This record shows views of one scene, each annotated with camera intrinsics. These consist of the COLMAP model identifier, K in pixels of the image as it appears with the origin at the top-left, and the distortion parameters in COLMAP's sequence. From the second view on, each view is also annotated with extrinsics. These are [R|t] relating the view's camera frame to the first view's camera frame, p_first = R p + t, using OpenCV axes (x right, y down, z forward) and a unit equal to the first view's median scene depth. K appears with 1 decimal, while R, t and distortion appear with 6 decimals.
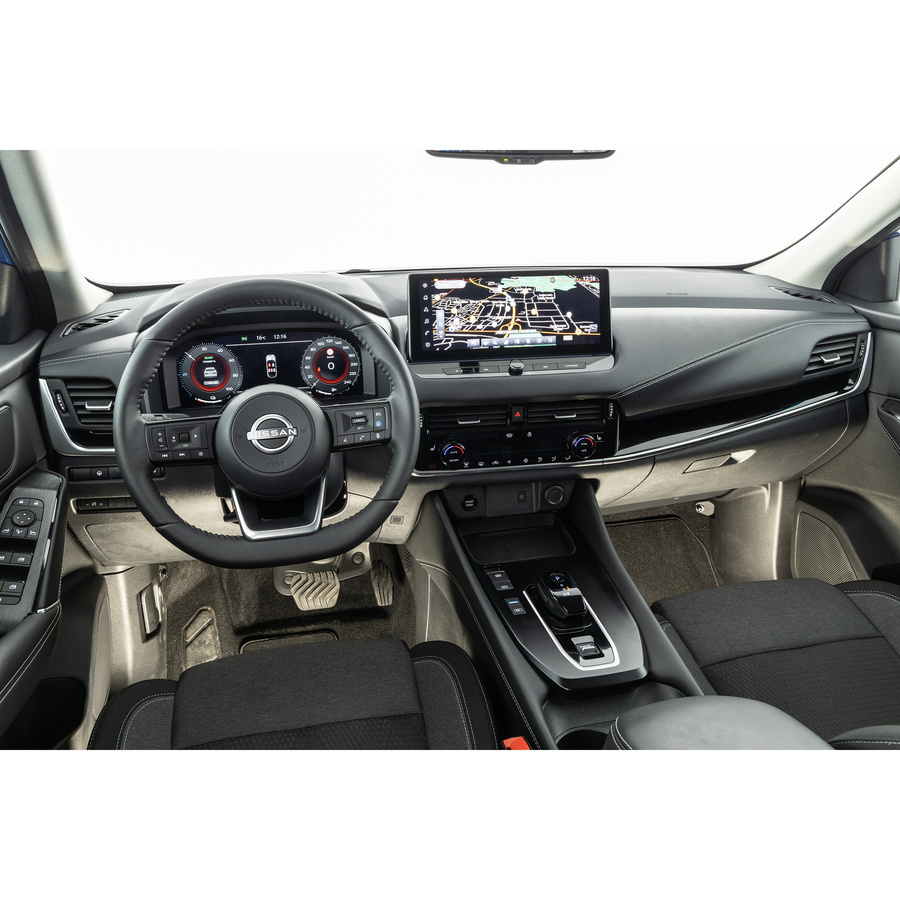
lens RADIAL K [[767.6, 0, 450.0], [0, 767.6, 450.0], [0, 0, 1]] dist [-0.009756, 0.002028]
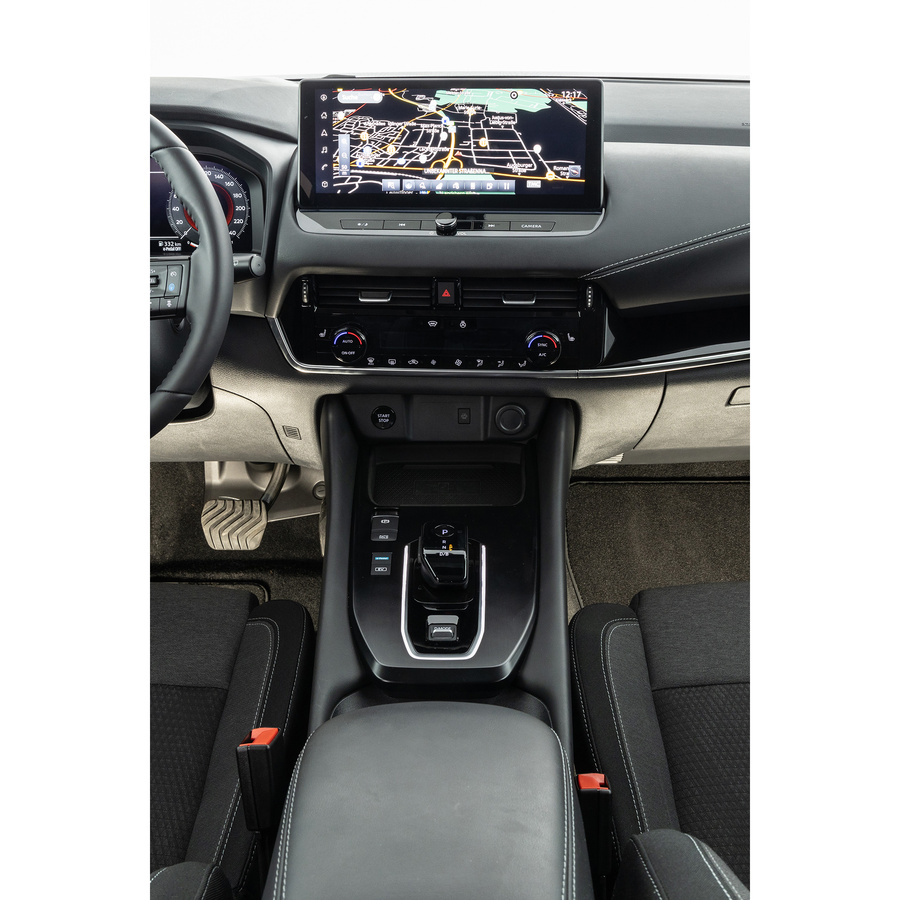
lens RADIAL K [[1146.2, 0, 450.0], [0, 1146.2, 450.0], [0, 0, 1]] dist [-0.017414, -0.011596]
pose [[0.969374, 0.098447, -0.224993, 0.334617], [-0.080442, 0.992880, 0.087860, 0.001987], [0.232041, -0.067070, 0.970391, 0.000622]]
